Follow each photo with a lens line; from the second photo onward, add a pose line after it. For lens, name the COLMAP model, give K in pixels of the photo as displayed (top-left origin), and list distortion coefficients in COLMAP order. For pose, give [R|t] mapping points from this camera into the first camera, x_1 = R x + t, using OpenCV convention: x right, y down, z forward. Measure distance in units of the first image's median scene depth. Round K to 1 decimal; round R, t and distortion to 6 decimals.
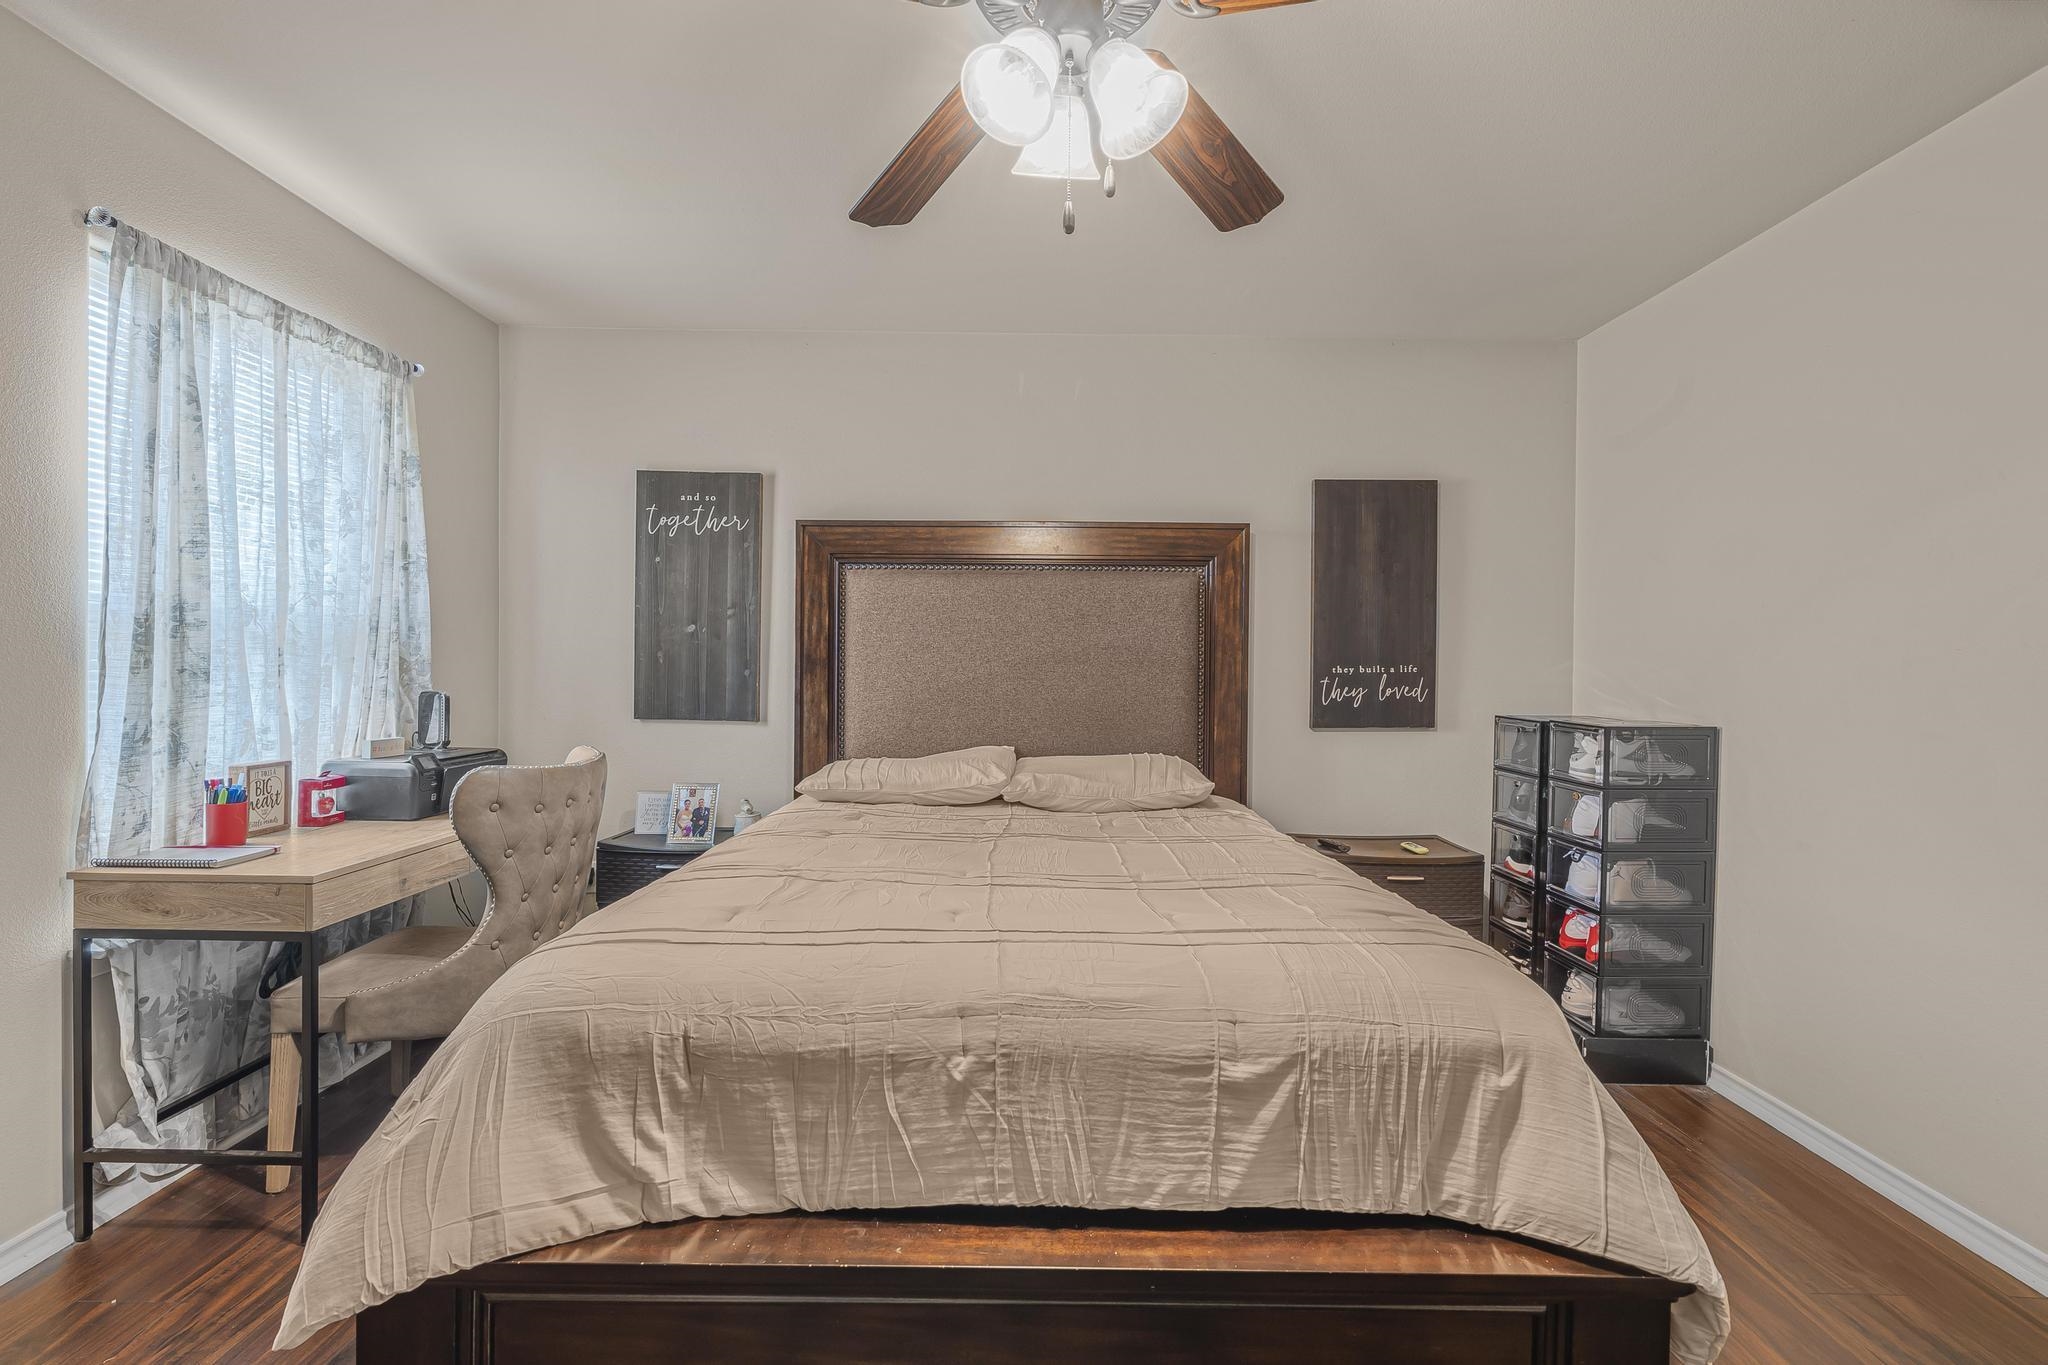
lens RADIAL K [[953.3, 0, 1038.5], [0, 953.3, 679.0], [0, 0, 1]] dist [-0.004068, 0.007669]
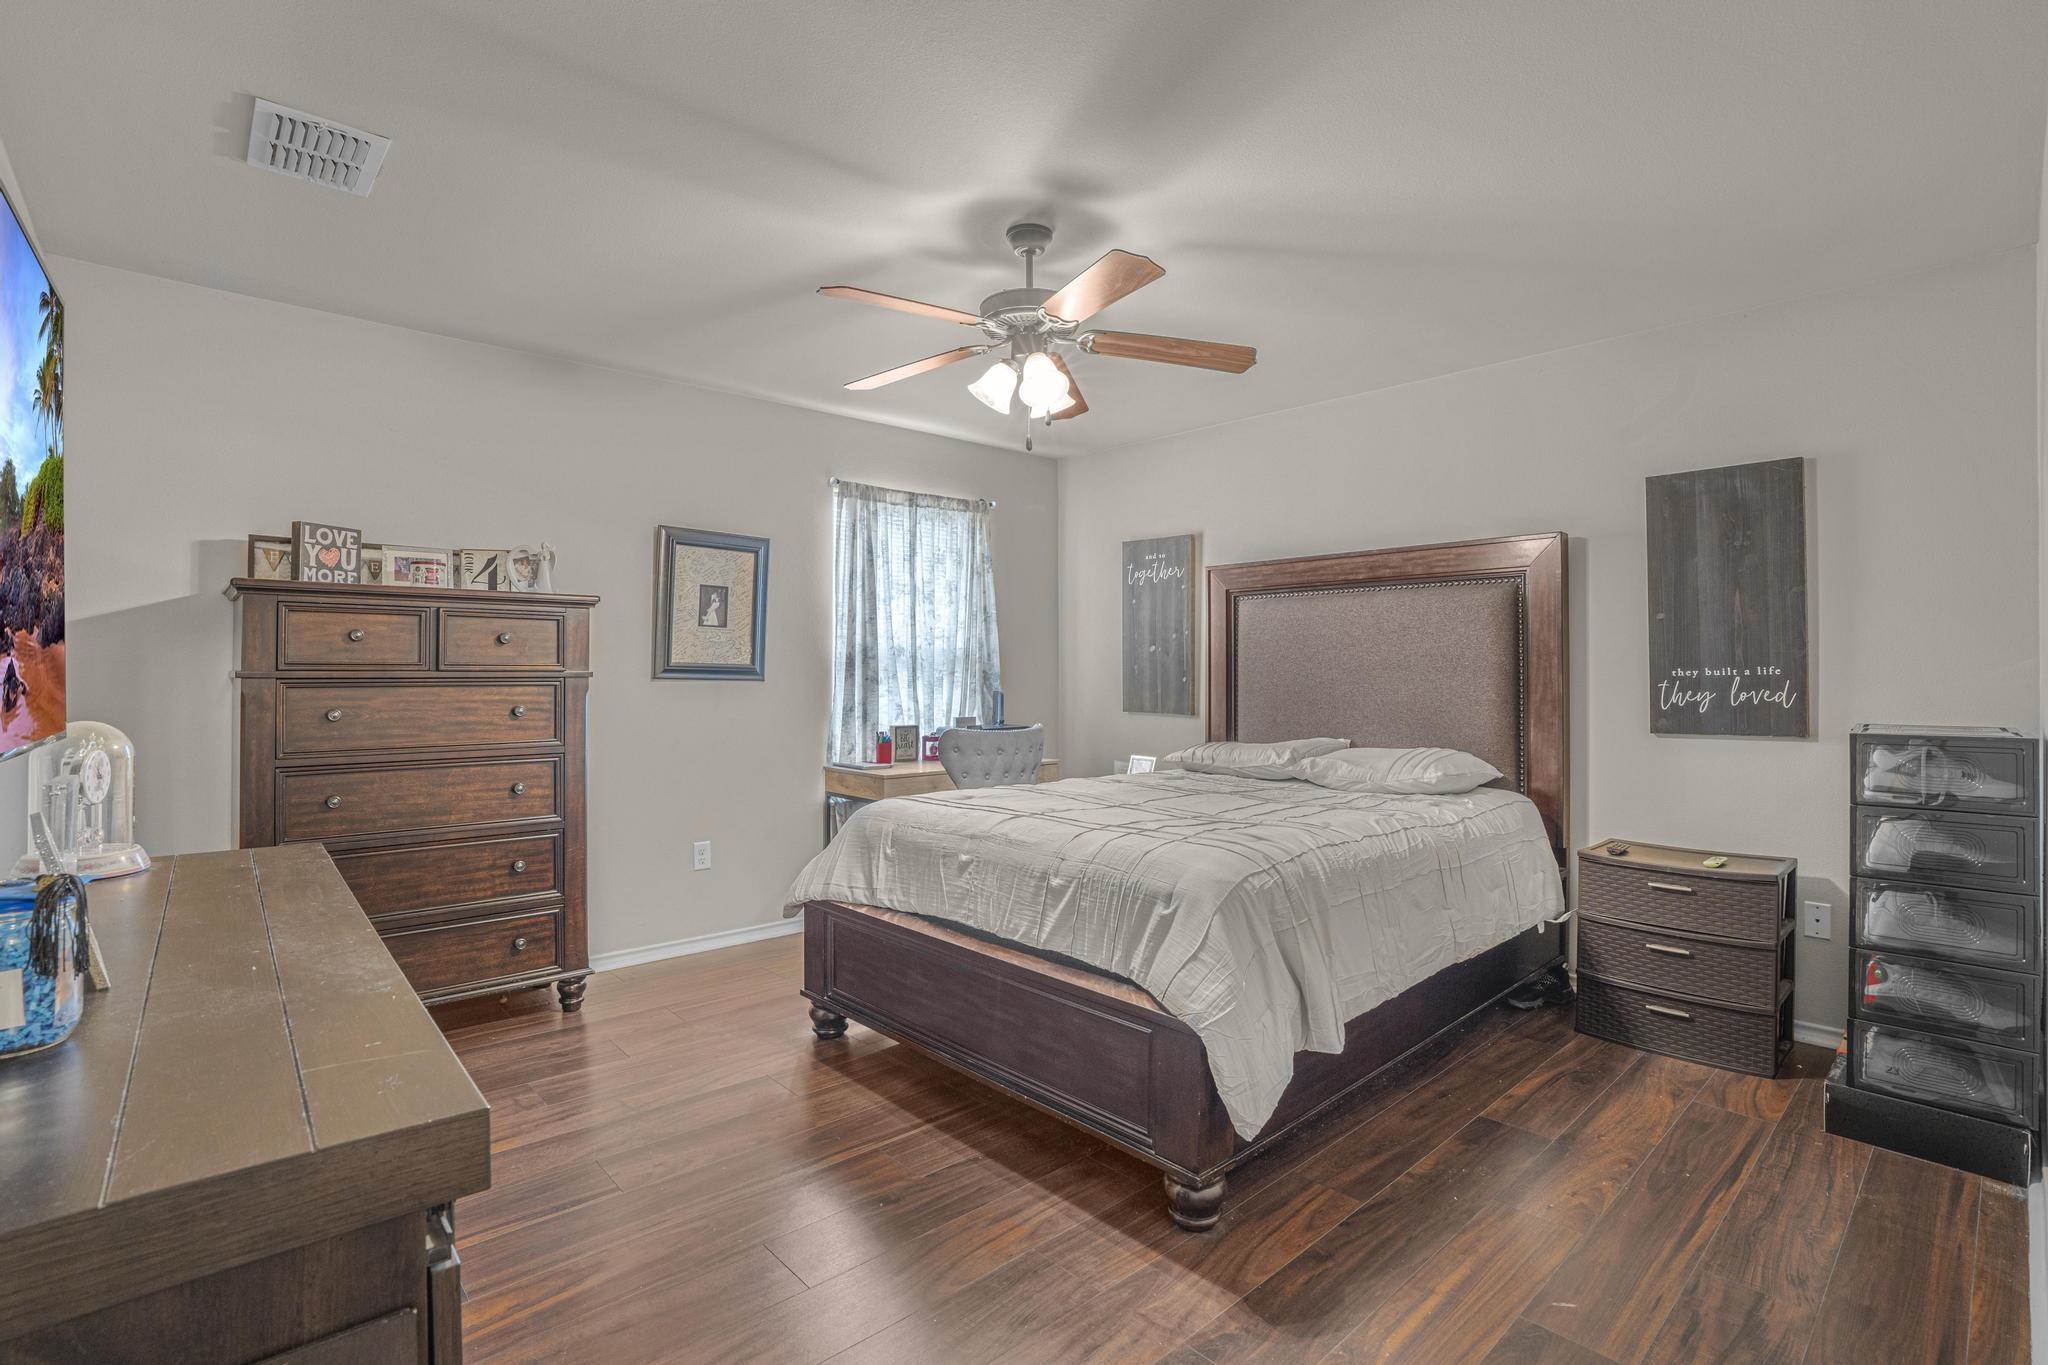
lens RADIAL K [[953.3, 0, 1002.9], [0, 953.3, 680.1], [0, 0, 1]] dist [-0.004068, 0.007669]
pose [[0.678379, -0.004942, -0.734695, 0.742087], [-0.001190, 0.999969, -0.007826, 0.008206], [0.734711, 0.006183, 0.678352, -0.186575]]
